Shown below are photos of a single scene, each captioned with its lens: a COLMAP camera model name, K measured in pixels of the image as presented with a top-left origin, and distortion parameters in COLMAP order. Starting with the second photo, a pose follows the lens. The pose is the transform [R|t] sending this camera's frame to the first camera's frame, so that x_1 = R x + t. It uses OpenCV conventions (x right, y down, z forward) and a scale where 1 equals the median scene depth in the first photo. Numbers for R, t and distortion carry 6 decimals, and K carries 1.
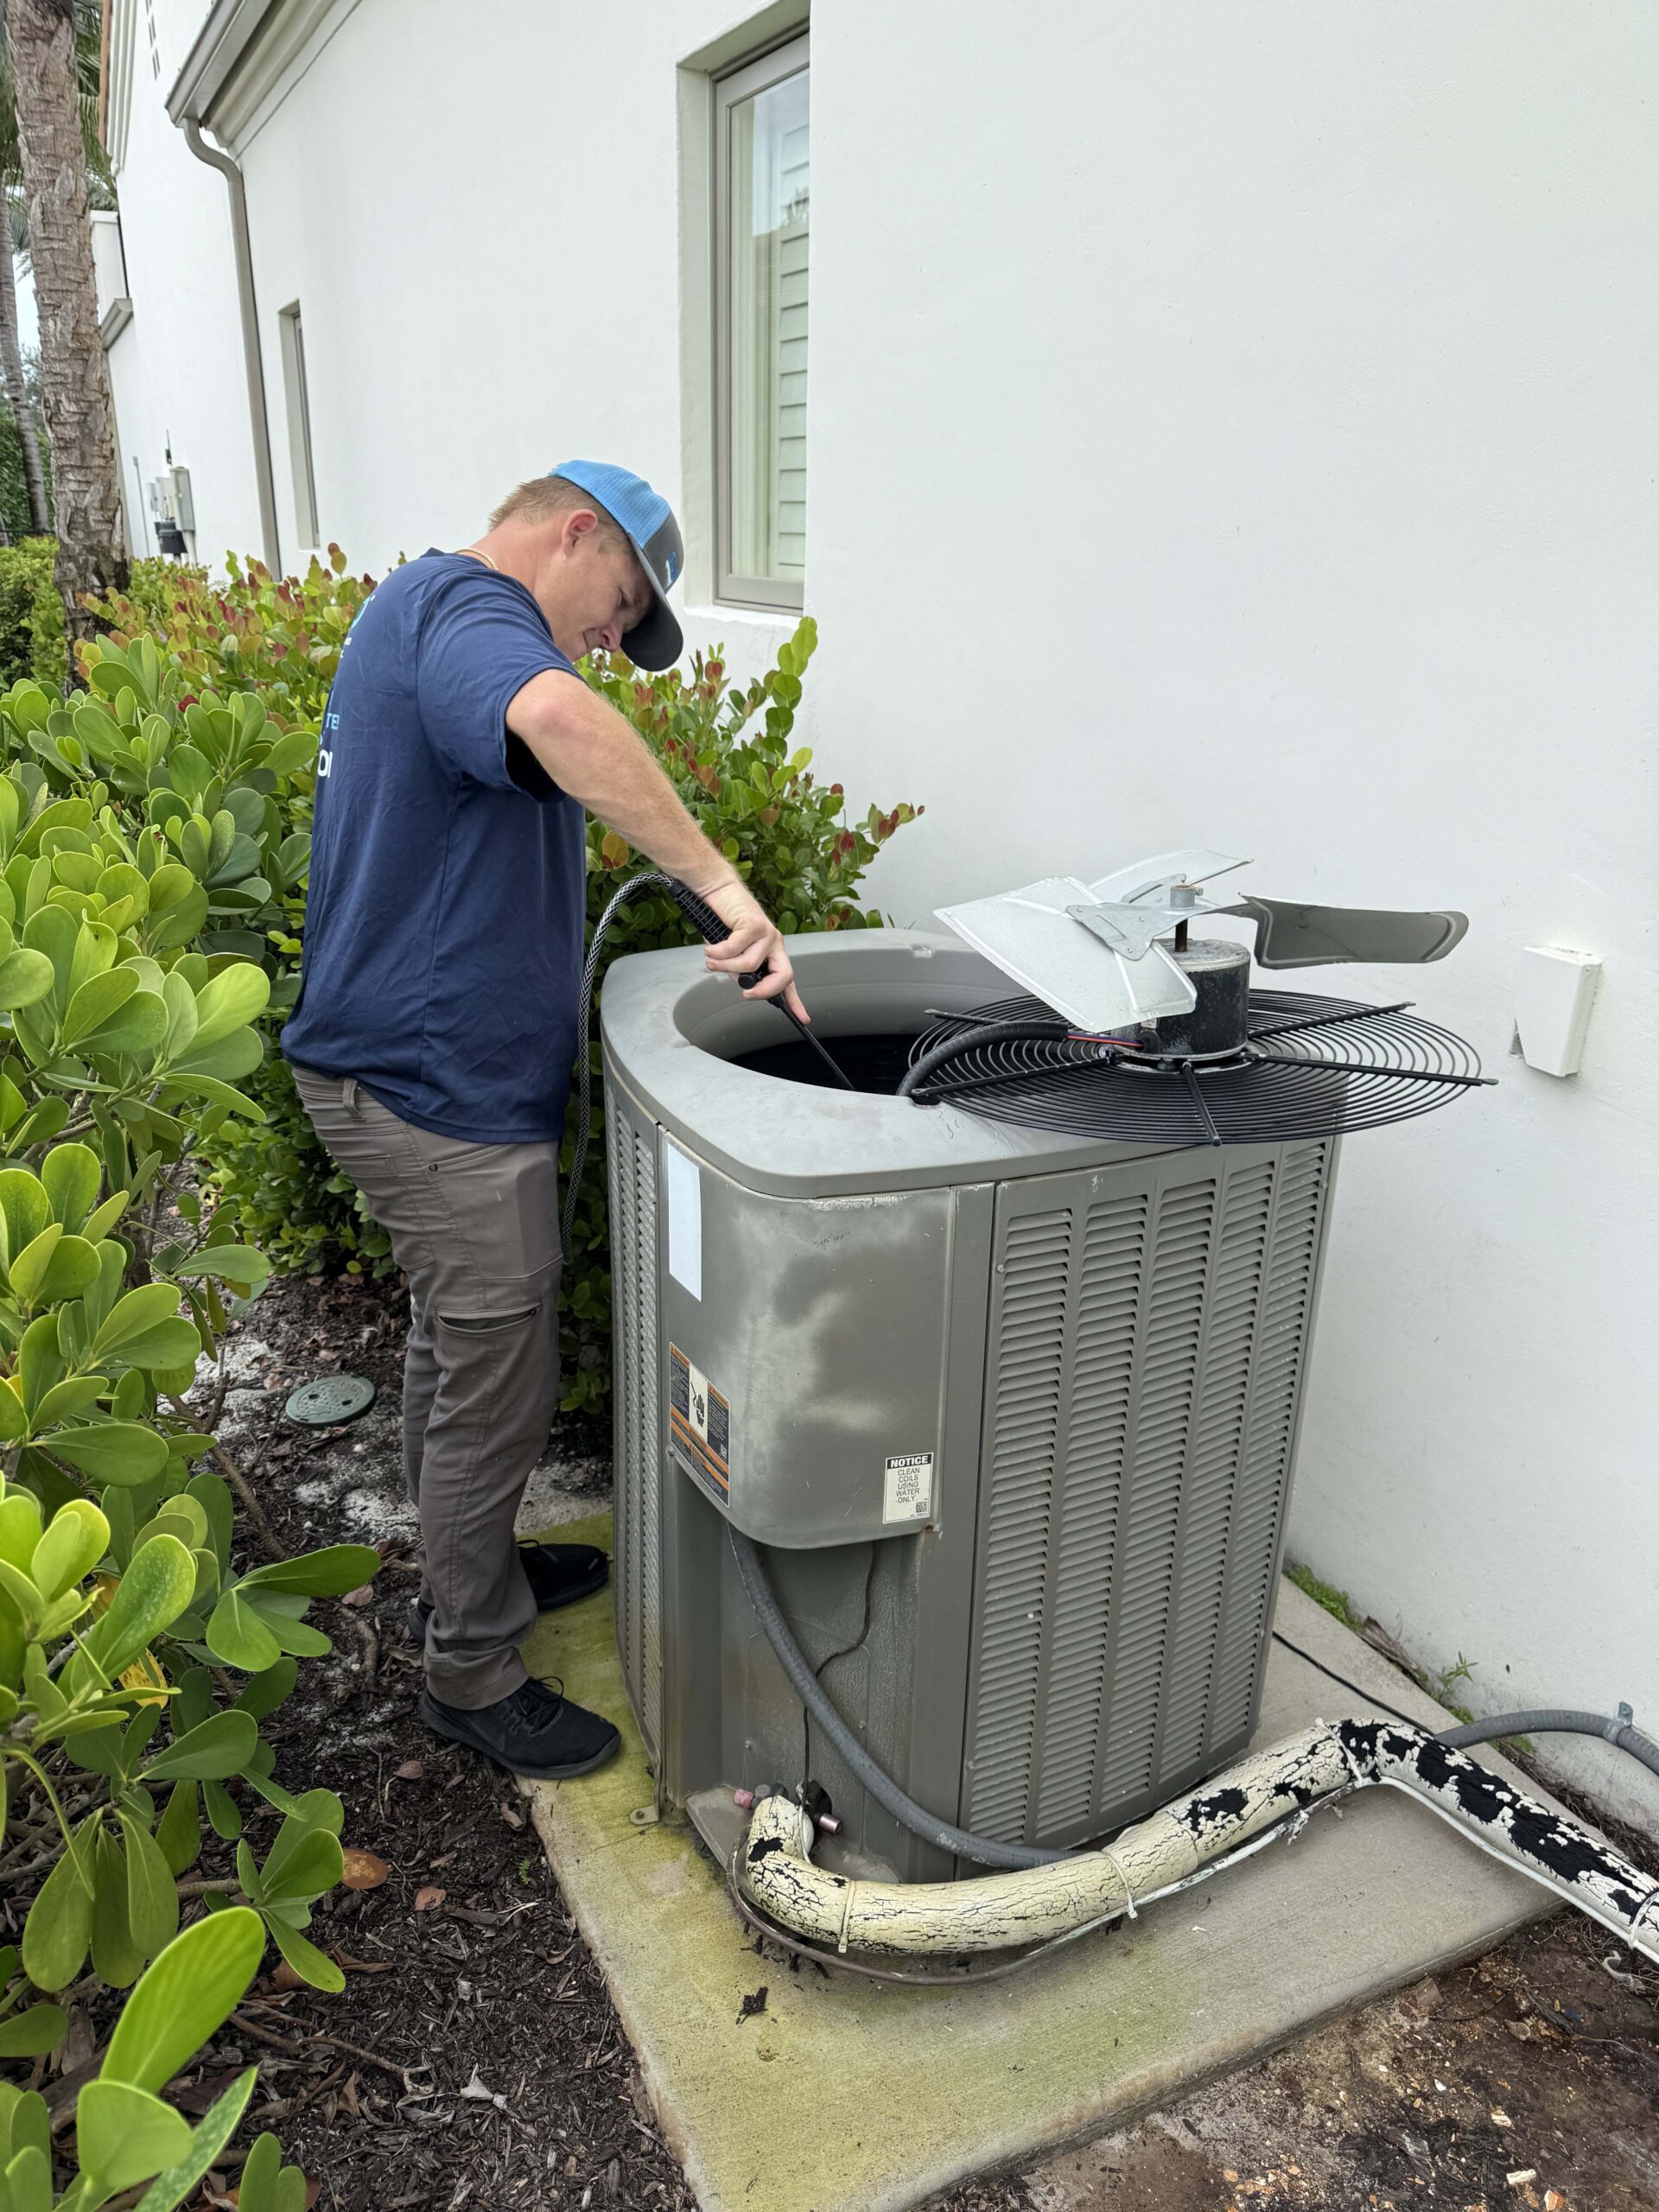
lens RADIAL K [[1587.1, 0, 829.5], [0, 1587.1, 1106.0], [0, 0, 1]] dist [0.124439, -0.134213]
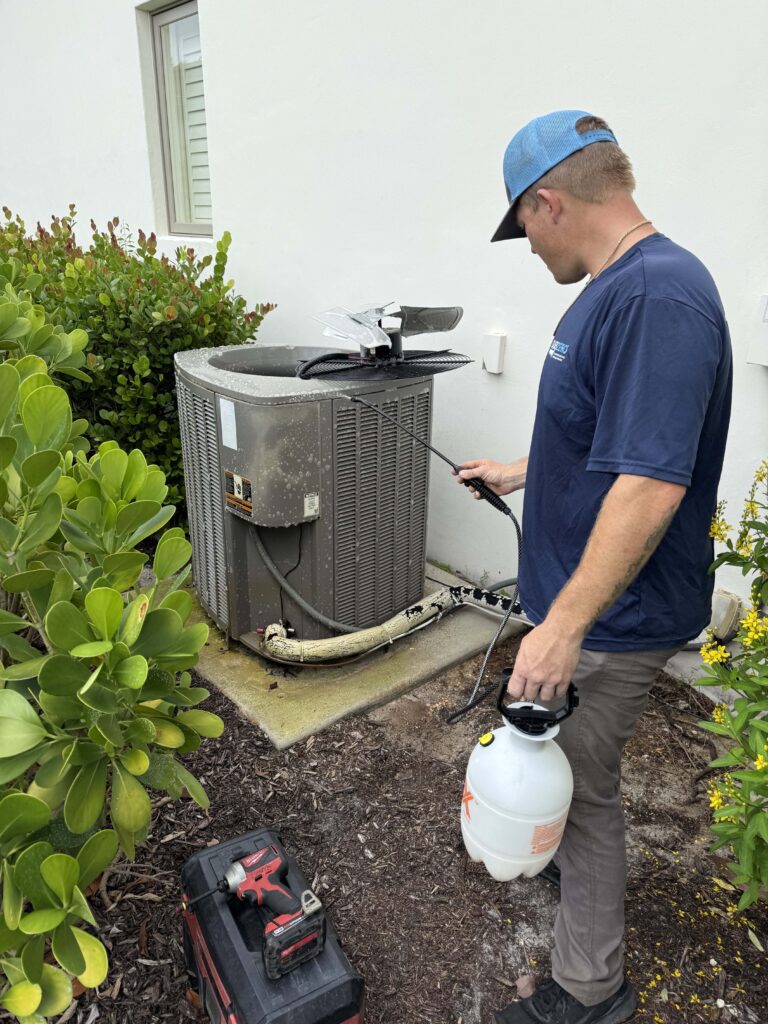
lens RADIAL K [[767.3, 0, 384.0], [0, 767.3, 512.0], [0, 0, 1]] dist [0.141220, -0.079215]
pose [[0.967026, -0.094858, 0.236354, -0.152818], [0.093403, 0.995477, 0.017371, 0.218170], [-0.236932, 0.005277, 0.971512, -0.435912]]
